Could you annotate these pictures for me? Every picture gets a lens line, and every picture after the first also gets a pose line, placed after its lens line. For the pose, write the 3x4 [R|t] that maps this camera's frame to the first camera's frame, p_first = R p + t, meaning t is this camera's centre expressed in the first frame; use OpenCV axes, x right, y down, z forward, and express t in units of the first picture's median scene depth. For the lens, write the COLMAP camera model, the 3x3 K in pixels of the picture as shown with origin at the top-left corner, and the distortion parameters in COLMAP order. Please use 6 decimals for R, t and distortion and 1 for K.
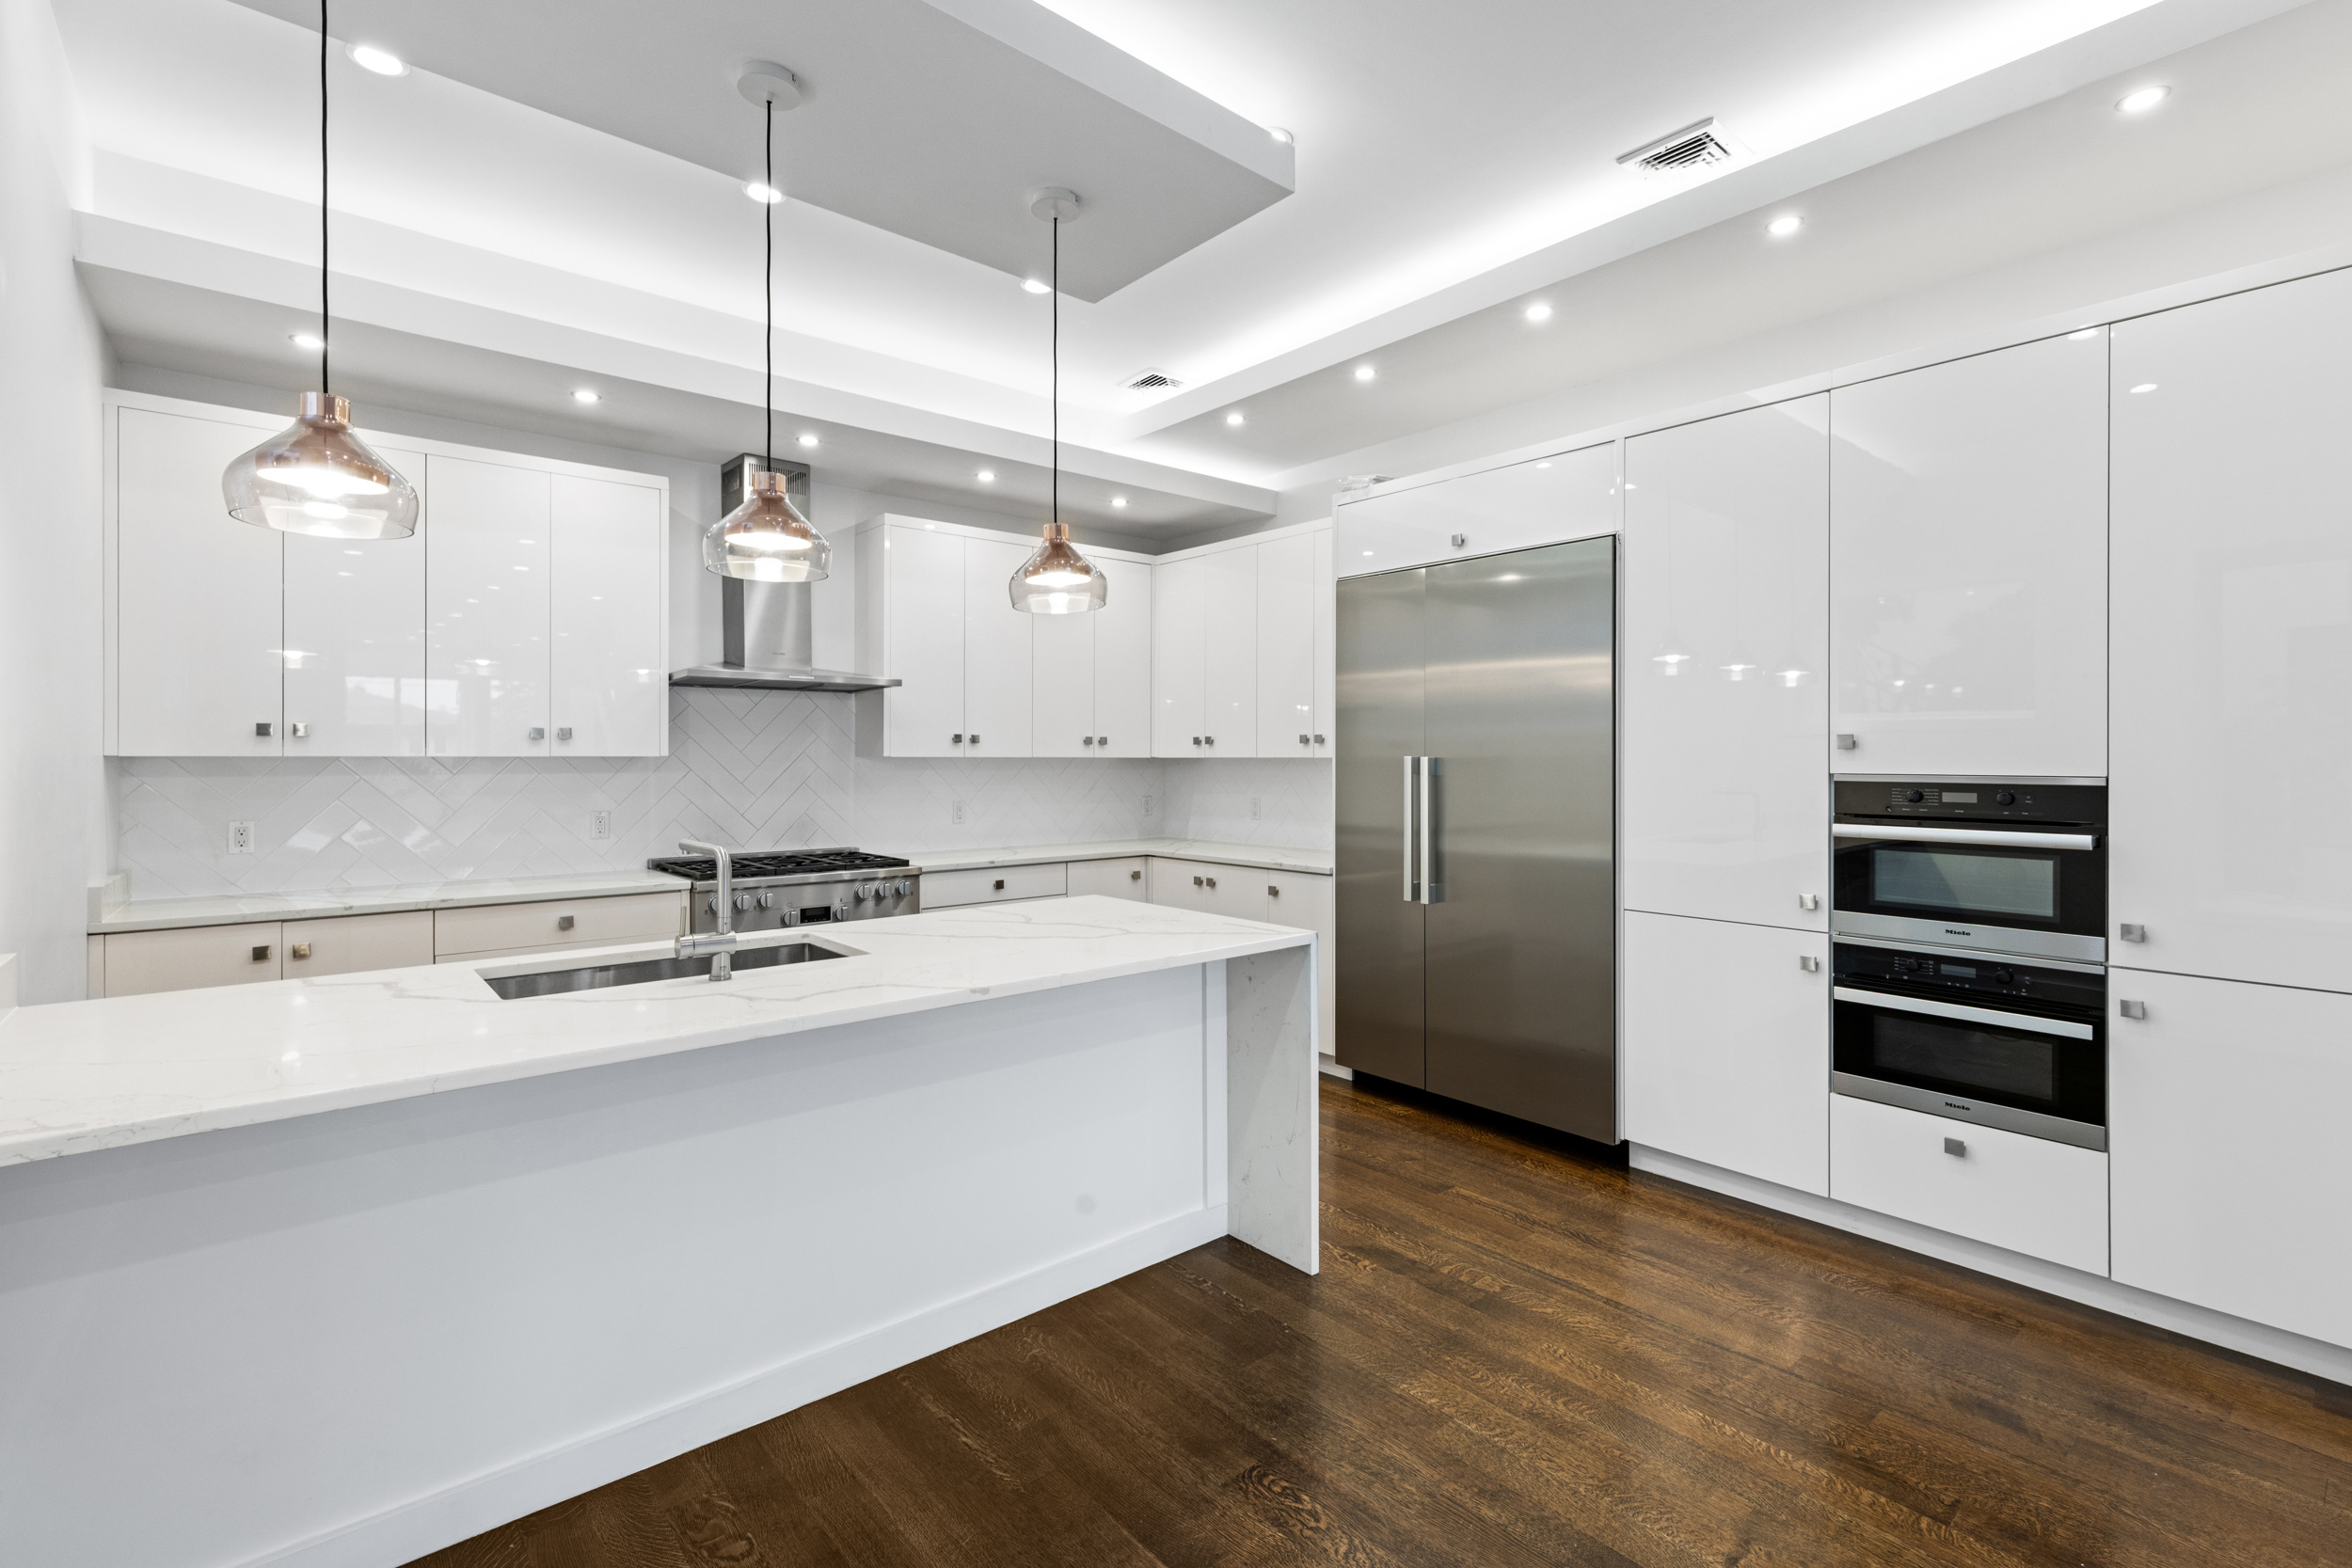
lens RADIAL K [[1082.7, 0, 1177.7], [0, 1082.7, 758.5], [0, 0, 1]] dist [0.002856, -0.000101]
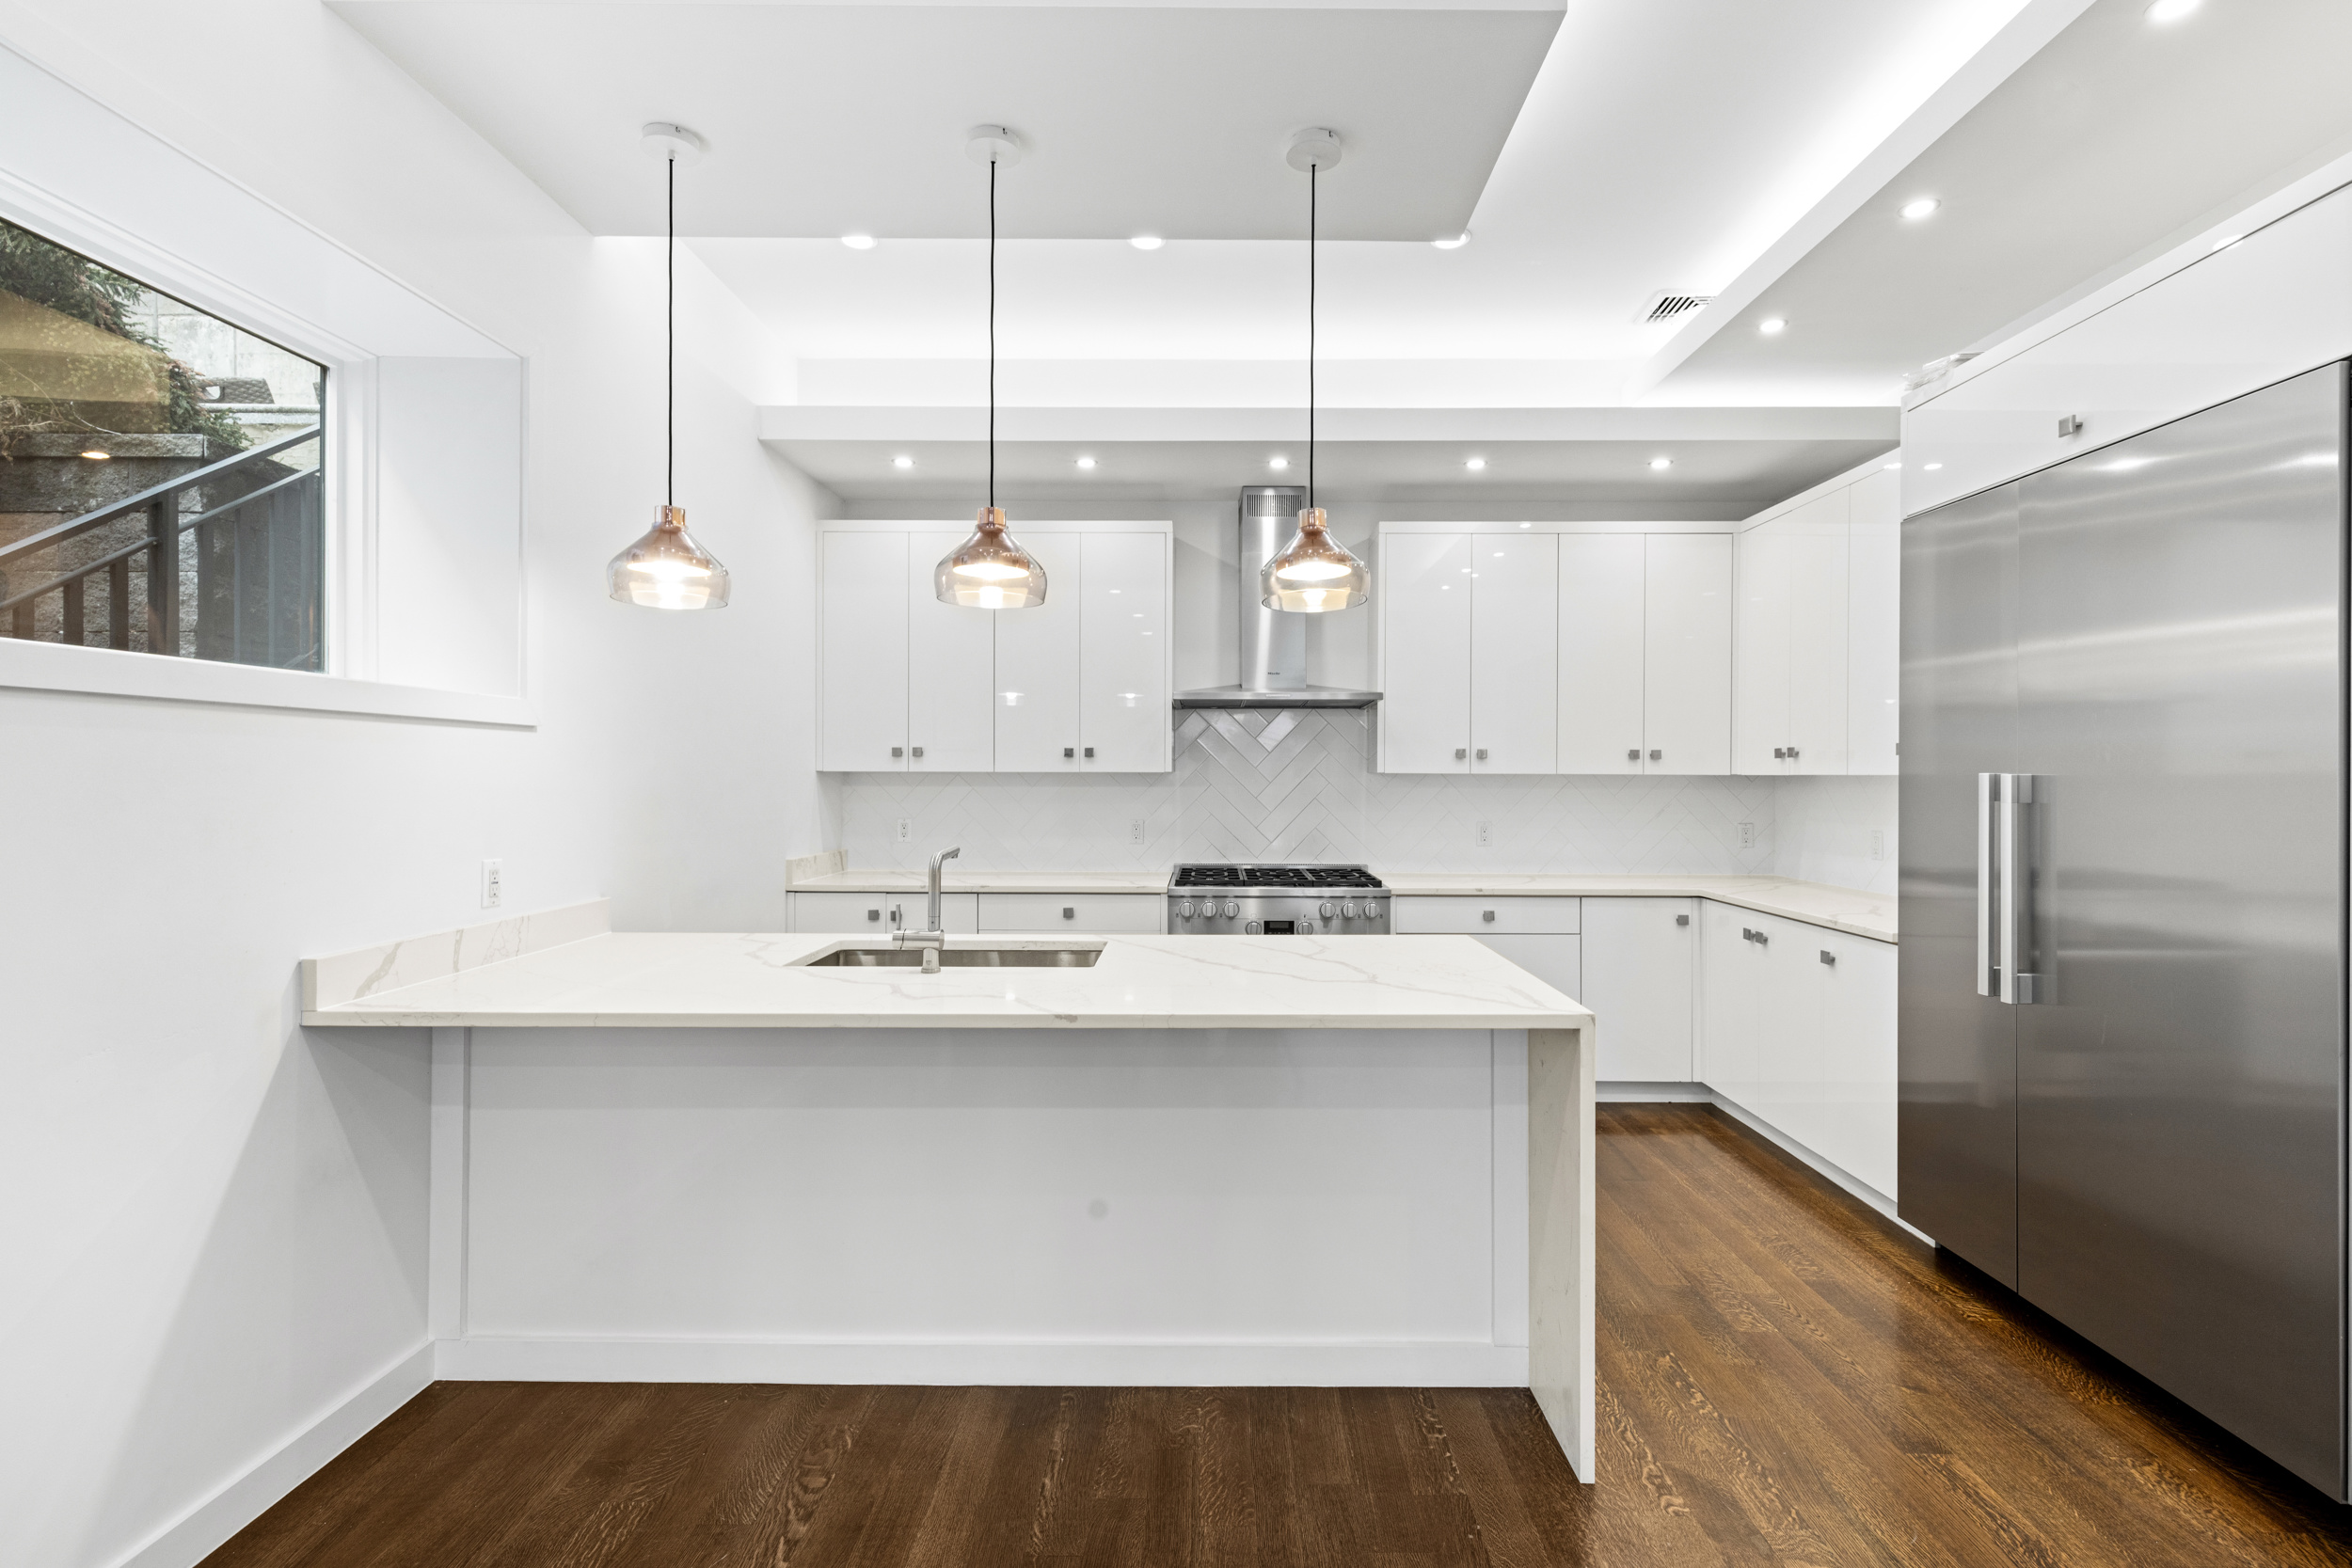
lens RADIAL K [[1076.7, 0, 1179.9], [0, 1076.7, 774.1], [0, 0, 1]] dist [0.004587, -0.000397]
pose [[0.750816, 0.001961, -0.660509, 0.344543], [-0.003198, 0.999995, -0.000666, 0.000639], [0.660504, 0.002612, 0.750818, 0.236017]]
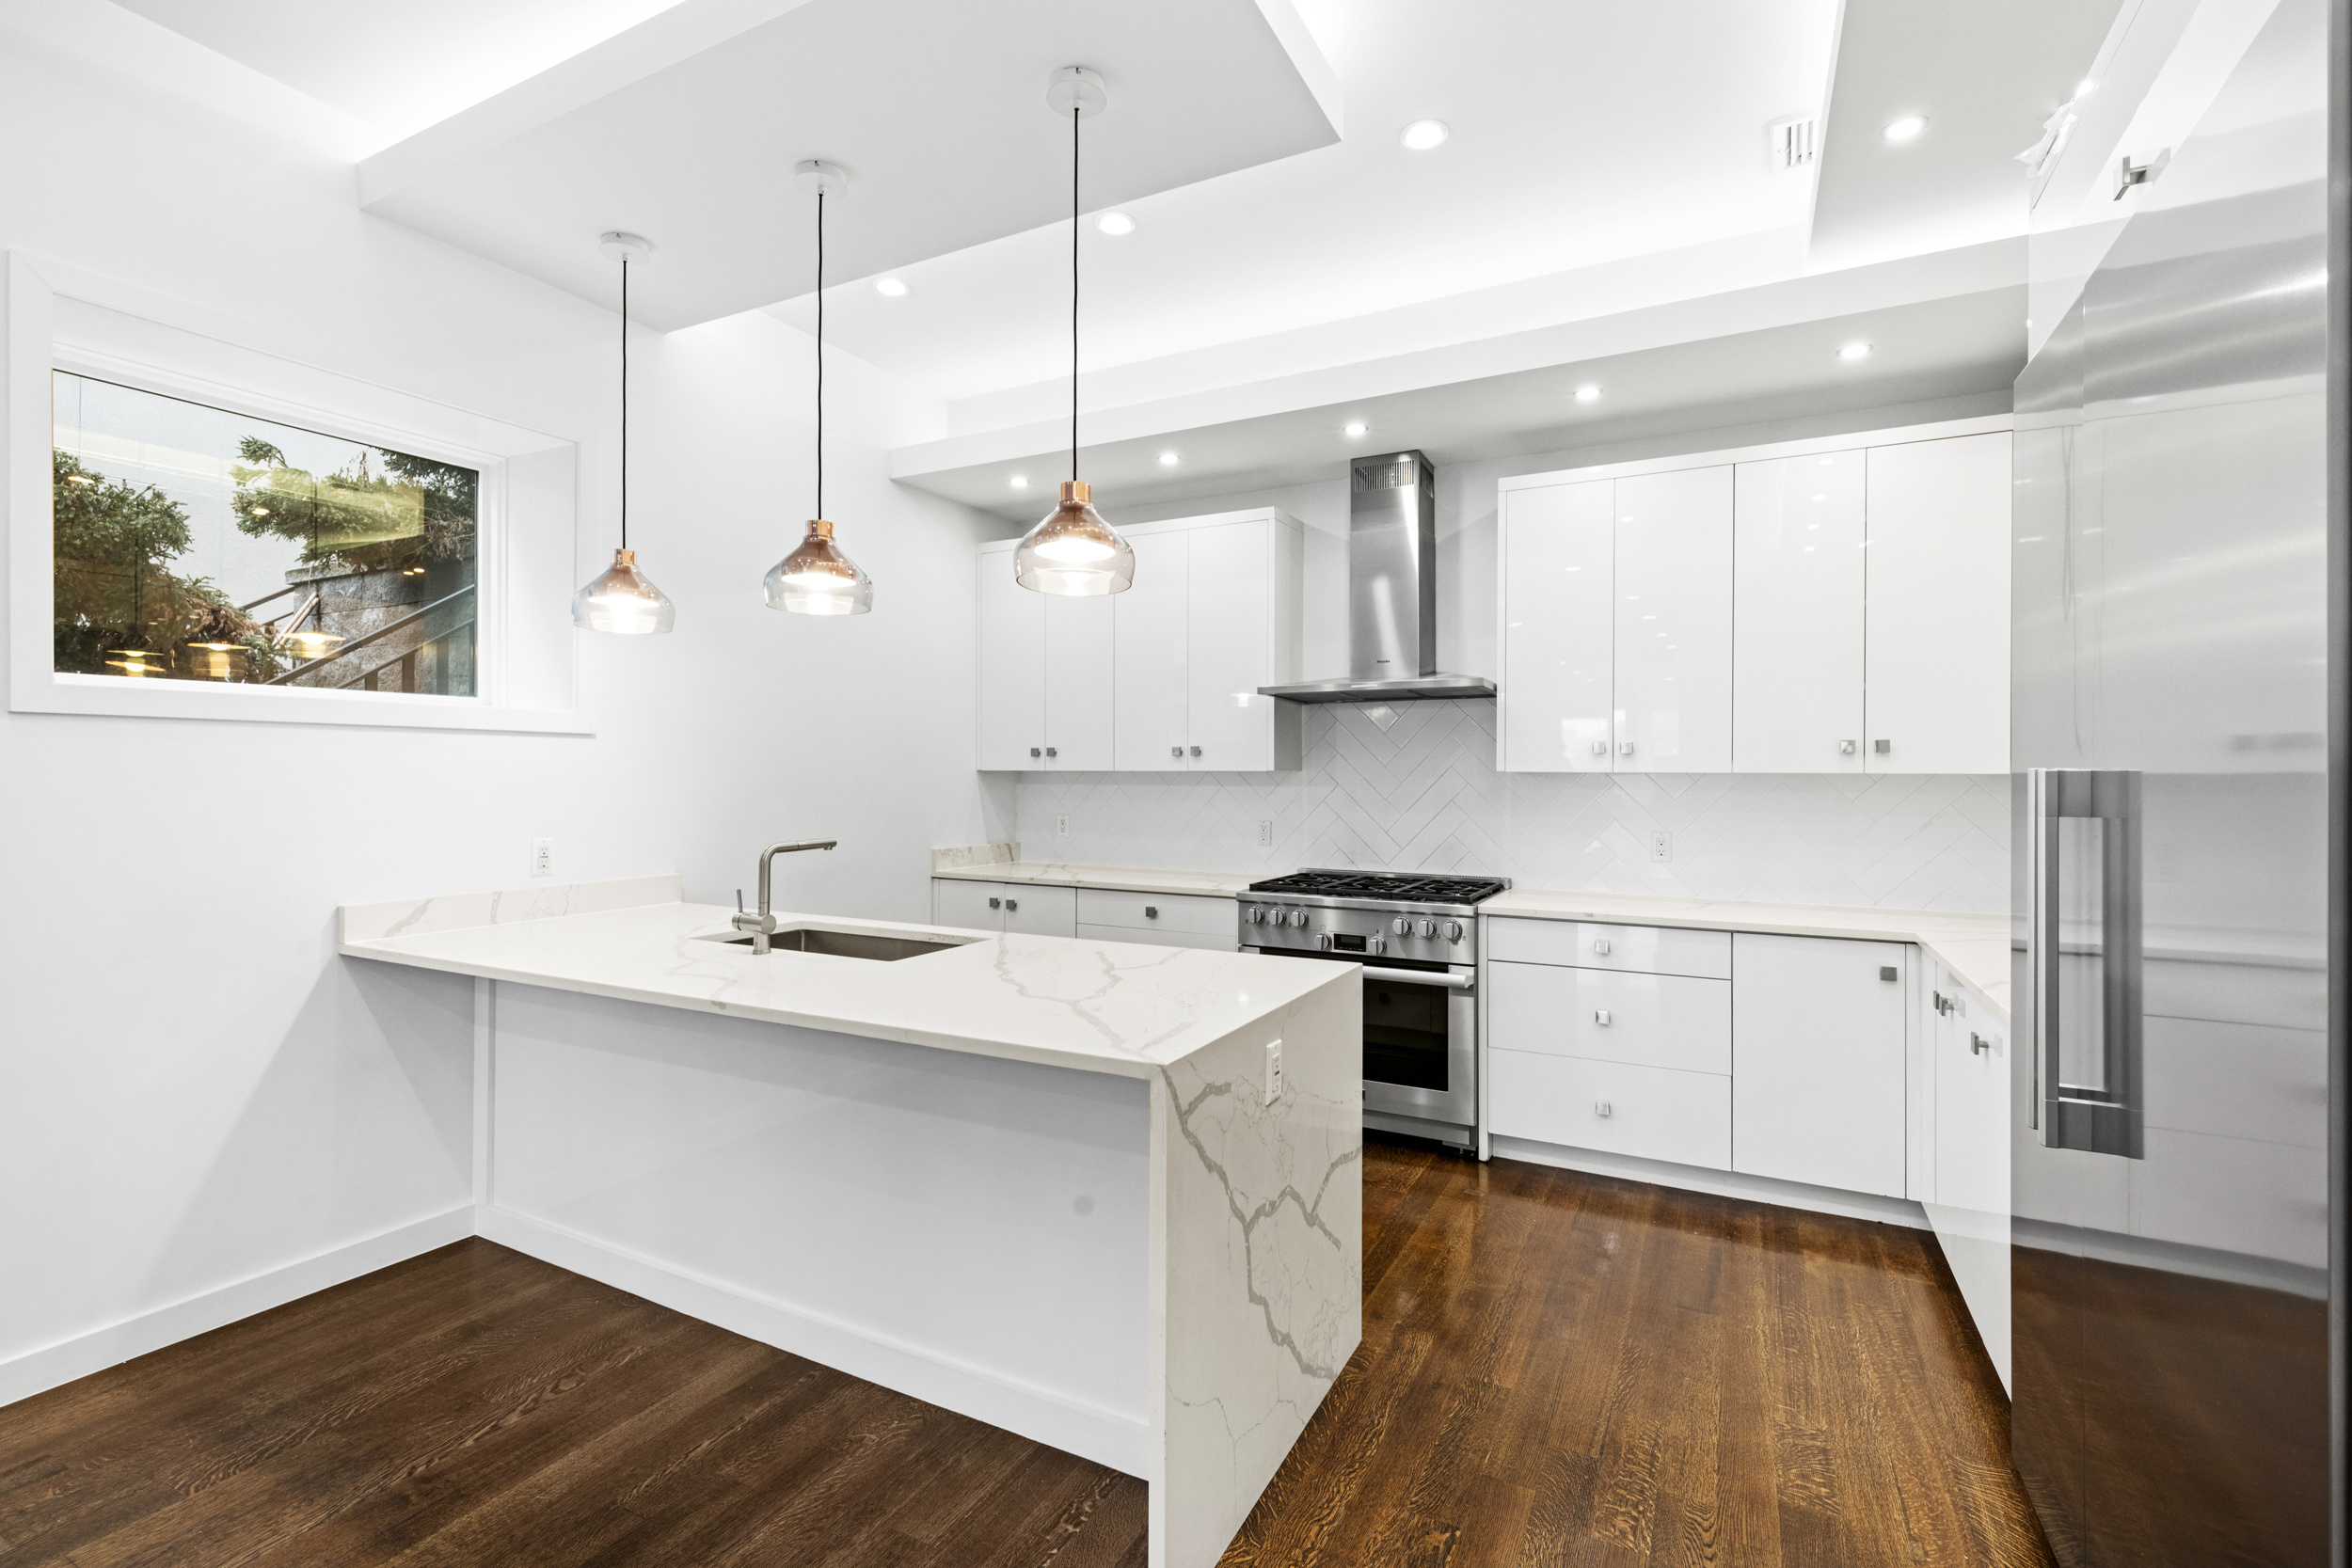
lens RADIAL K [[1050.8, 0, 1140.1], [0, 1050.8, 771.2], [0, 0, 1]] dist [0.003320, 0.000018]
pose [[0.357648, -0.001023, -0.933856, 0.570156], [-0.003412, 0.999991, -0.002402, 0.001462], [0.933850, 0.004045, 0.357642, 0.676107]]
